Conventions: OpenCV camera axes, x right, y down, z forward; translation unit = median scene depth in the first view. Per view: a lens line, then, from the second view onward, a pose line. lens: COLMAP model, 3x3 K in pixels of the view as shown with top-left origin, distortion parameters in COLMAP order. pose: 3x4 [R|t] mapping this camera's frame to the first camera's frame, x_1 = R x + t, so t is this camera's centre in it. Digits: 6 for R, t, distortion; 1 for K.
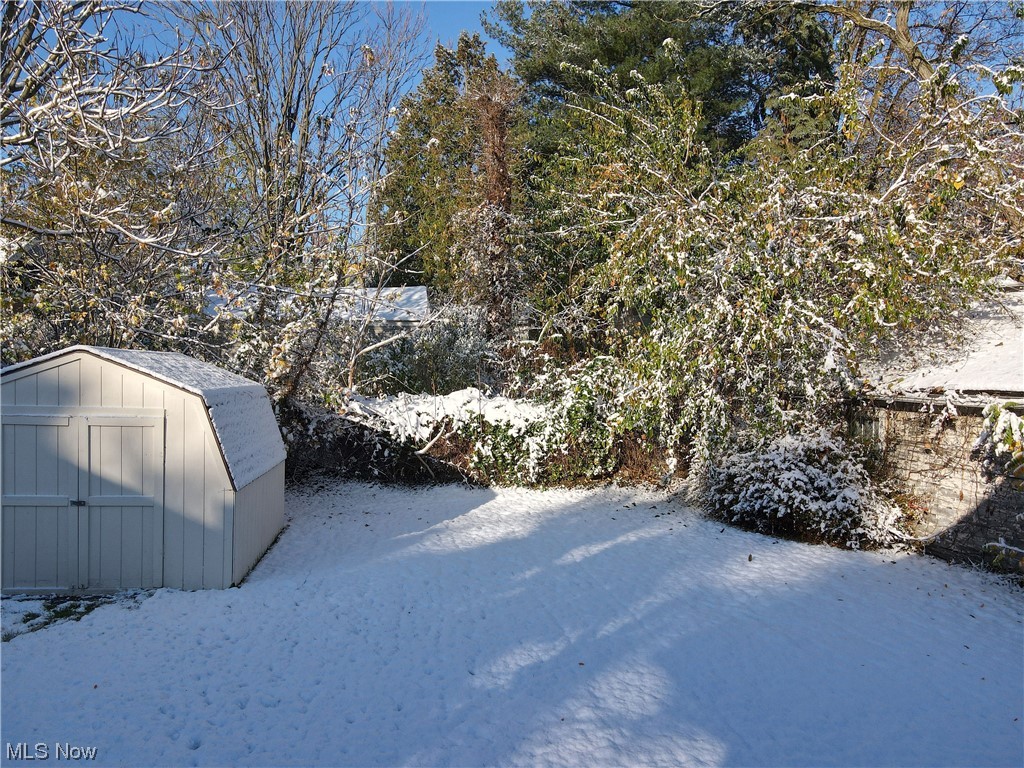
lens RADIAL K [[783.3, 0, 511.0], [0, 783.3, 398.6], [0, 0, 1]] dist [-0.001168, 0.038835]
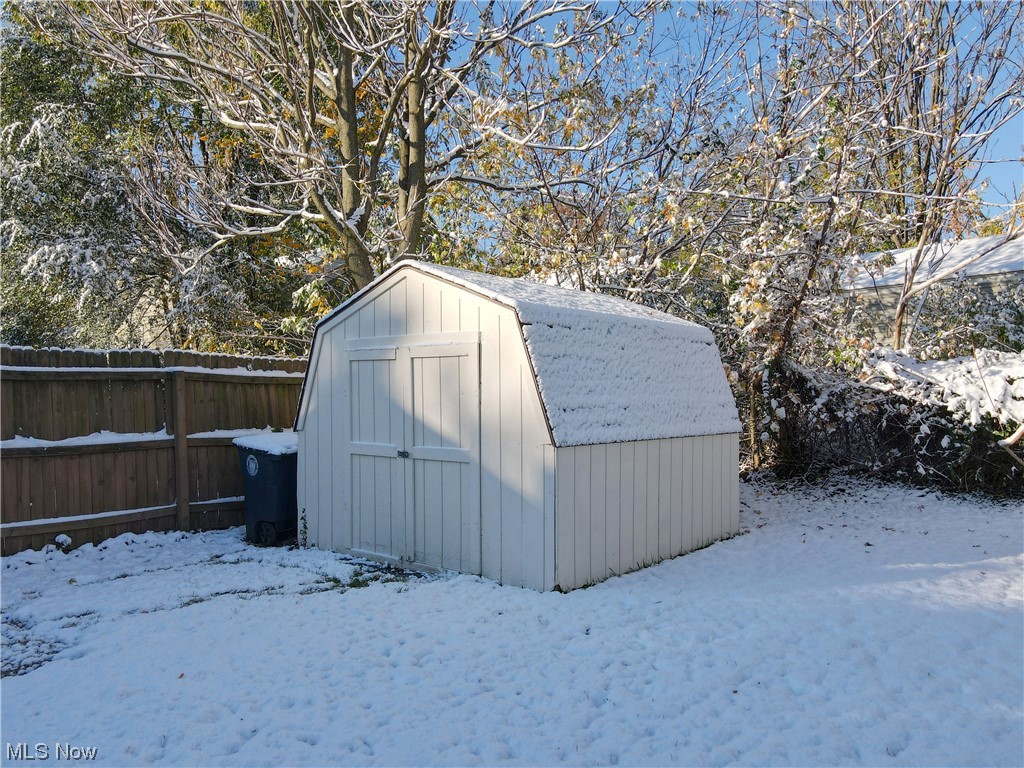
lens RADIAL K [[783.3, 0, 511.0], [0, 783.3, 398.6], [0, 0, 1]] dist [-0.001168, 0.038835]
pose [[0.673177, -0.028877, -0.738917, 0.118177], [-0.008252, 0.998882, -0.046554, 0.108821], [0.739435, 0.037437, 0.672186, 0.519939]]
